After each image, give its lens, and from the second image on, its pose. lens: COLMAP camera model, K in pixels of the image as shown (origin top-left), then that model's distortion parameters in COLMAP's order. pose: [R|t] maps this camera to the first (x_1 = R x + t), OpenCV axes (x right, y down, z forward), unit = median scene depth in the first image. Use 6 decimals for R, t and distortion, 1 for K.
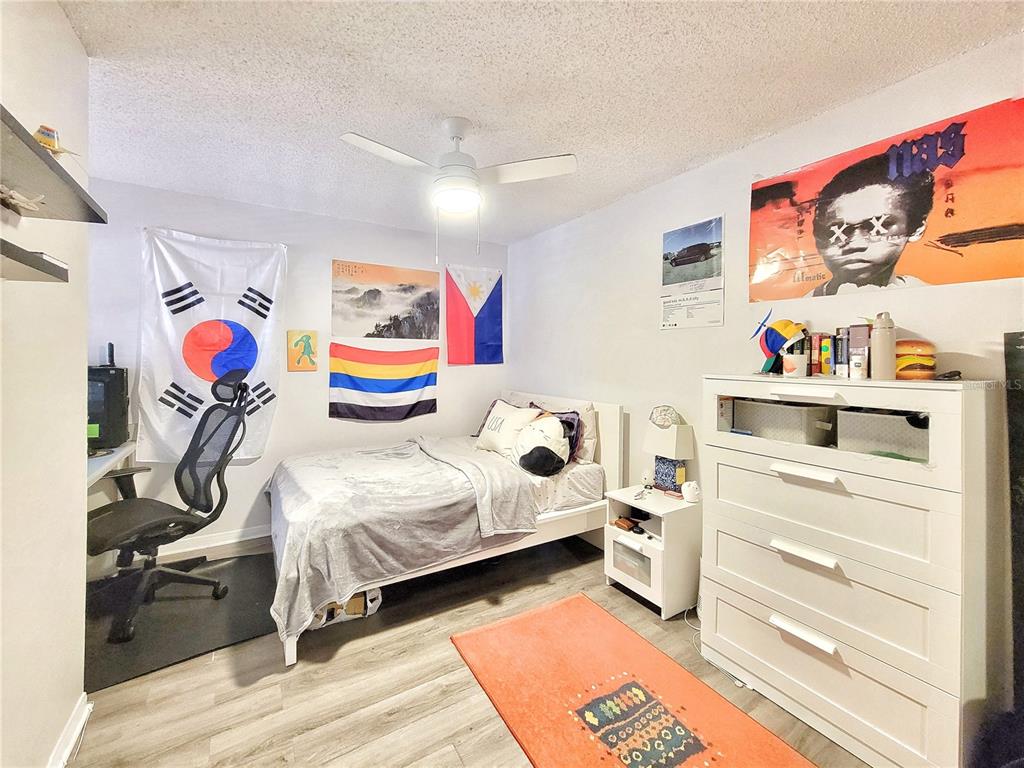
lens RADIAL K [[417.5, 0, 511.7], [0, 417.5, 348.6], [0, 0, 1]] dist [0.000324, 0.000043]
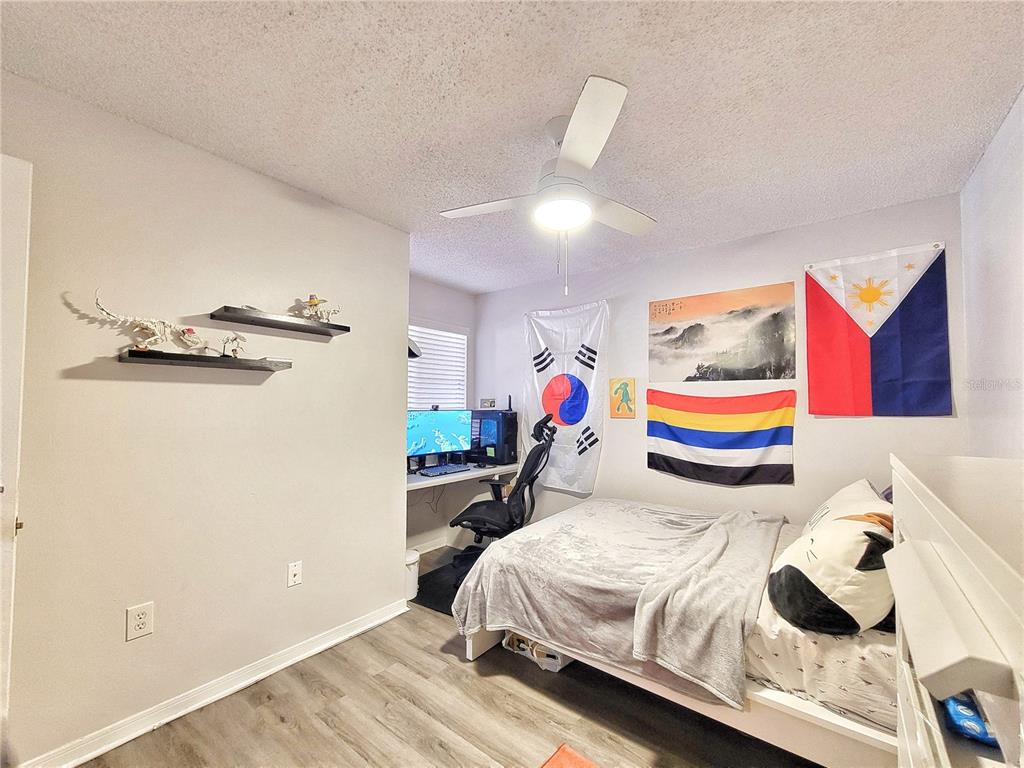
lens RADIAL K [[428.8, 0, 512.0], [0, 428.8, 384.0], [0, 0, 1]] dist [-0.001693, -0.000192]
pose [[0.343531, -0.048129, -0.937907, 0.419891], [0.019229, 0.998837, -0.044212, 0.012714], [0.938944, -0.002846, 0.344057, 0.410856]]
